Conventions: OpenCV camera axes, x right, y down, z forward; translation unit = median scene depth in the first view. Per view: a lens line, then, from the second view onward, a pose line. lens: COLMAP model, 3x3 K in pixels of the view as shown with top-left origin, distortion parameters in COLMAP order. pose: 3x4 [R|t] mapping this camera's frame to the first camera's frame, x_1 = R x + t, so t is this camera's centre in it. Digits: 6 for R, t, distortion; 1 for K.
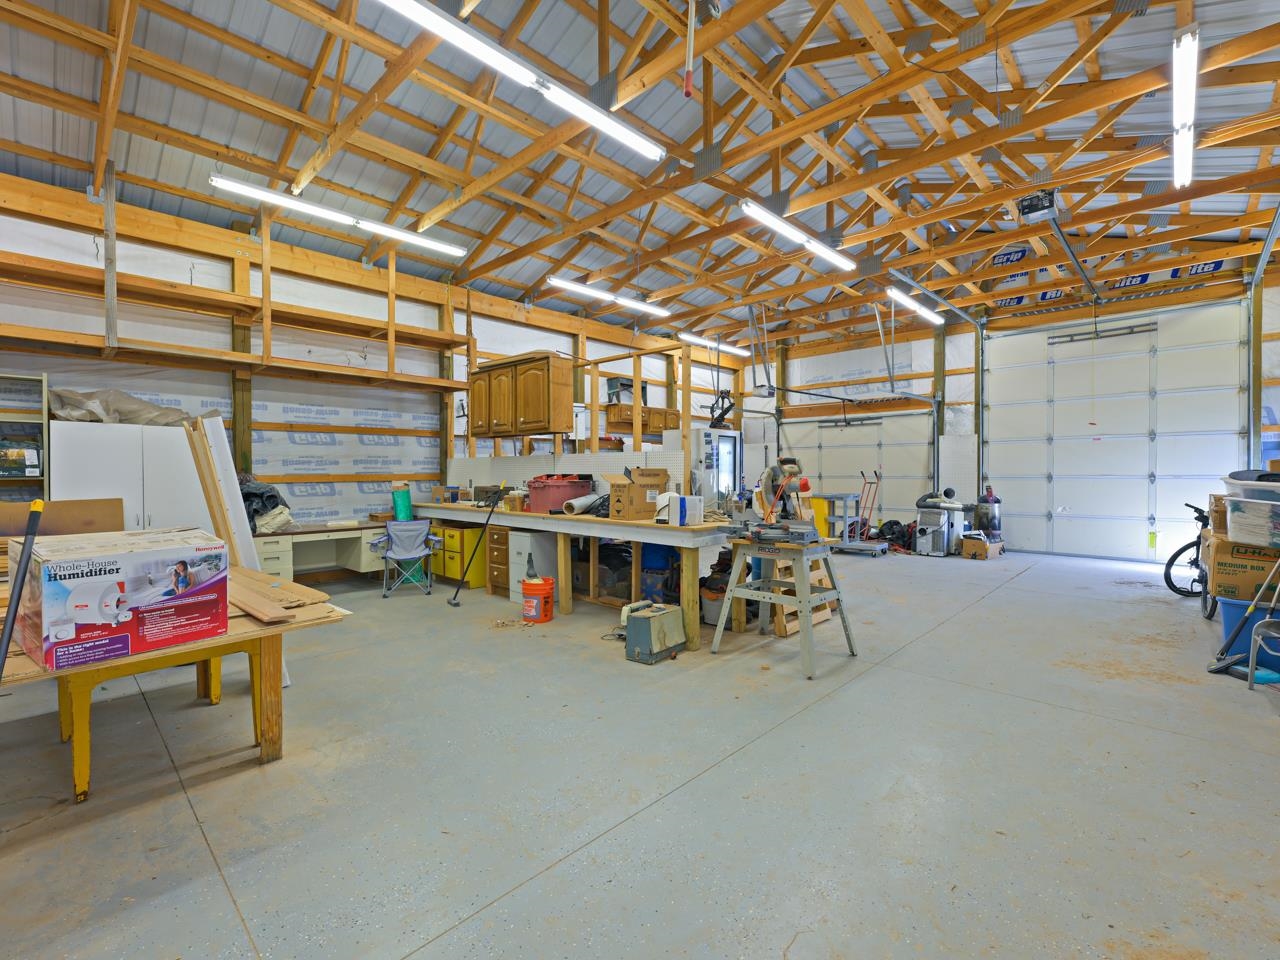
lens RADIAL K [[579.1, 0, 637.1], [0, 579.1, 471.9], [0, 0, 1]] dist [-0.000710, 0.000284]
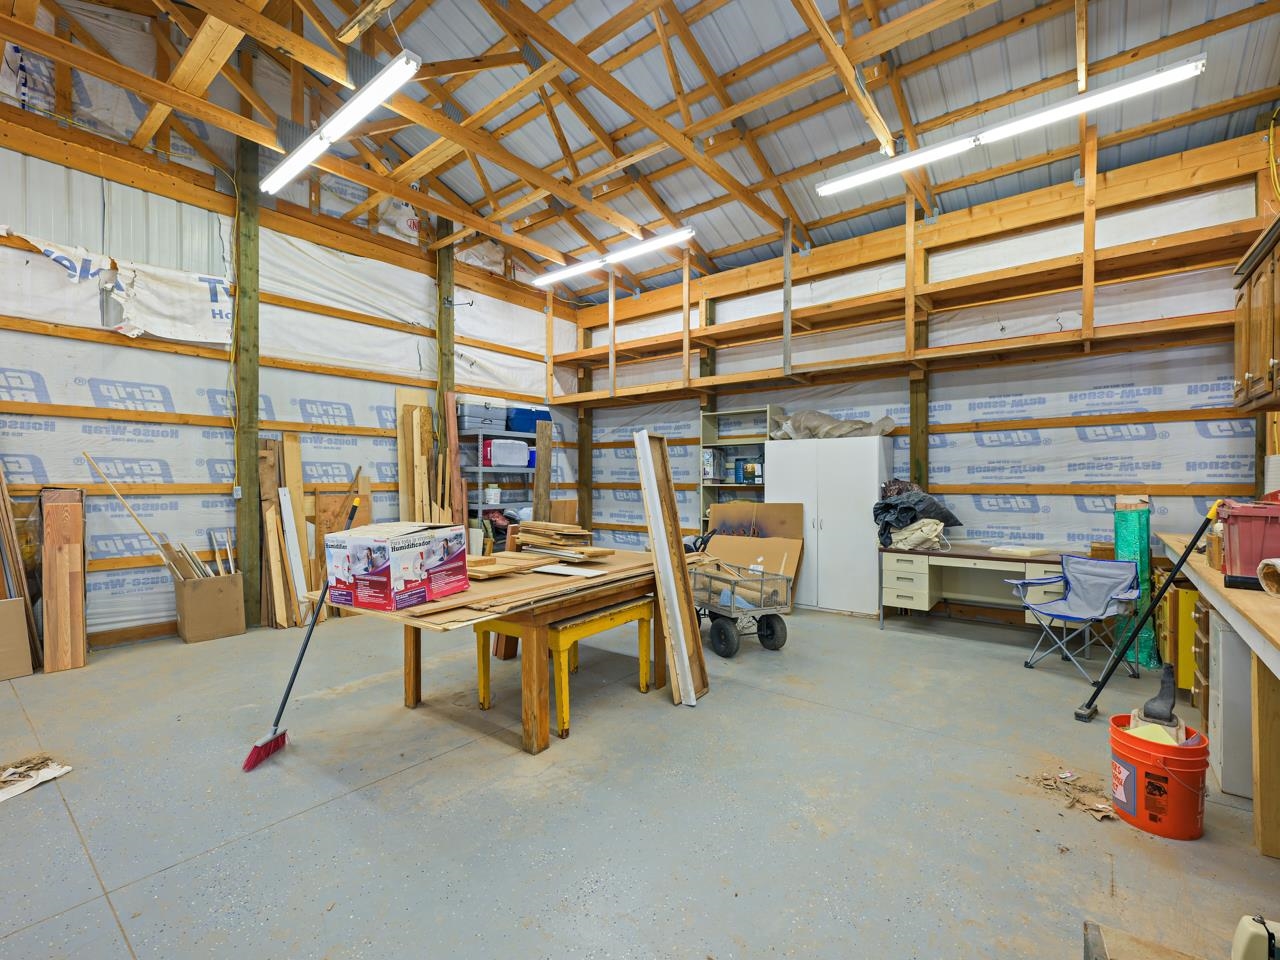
lens RADIAL K [[579.1, 0, 655.7], [0, 579.1, 481.7], [0, 0, 1]] dist [-0.000710, 0.000284]
pose [[0.085590, 0.003355, -0.996325, 0.191853], [-0.000602, 0.999994, 0.003316, -0.001360], [0.996330, 0.000316, 0.085591, 0.485730]]
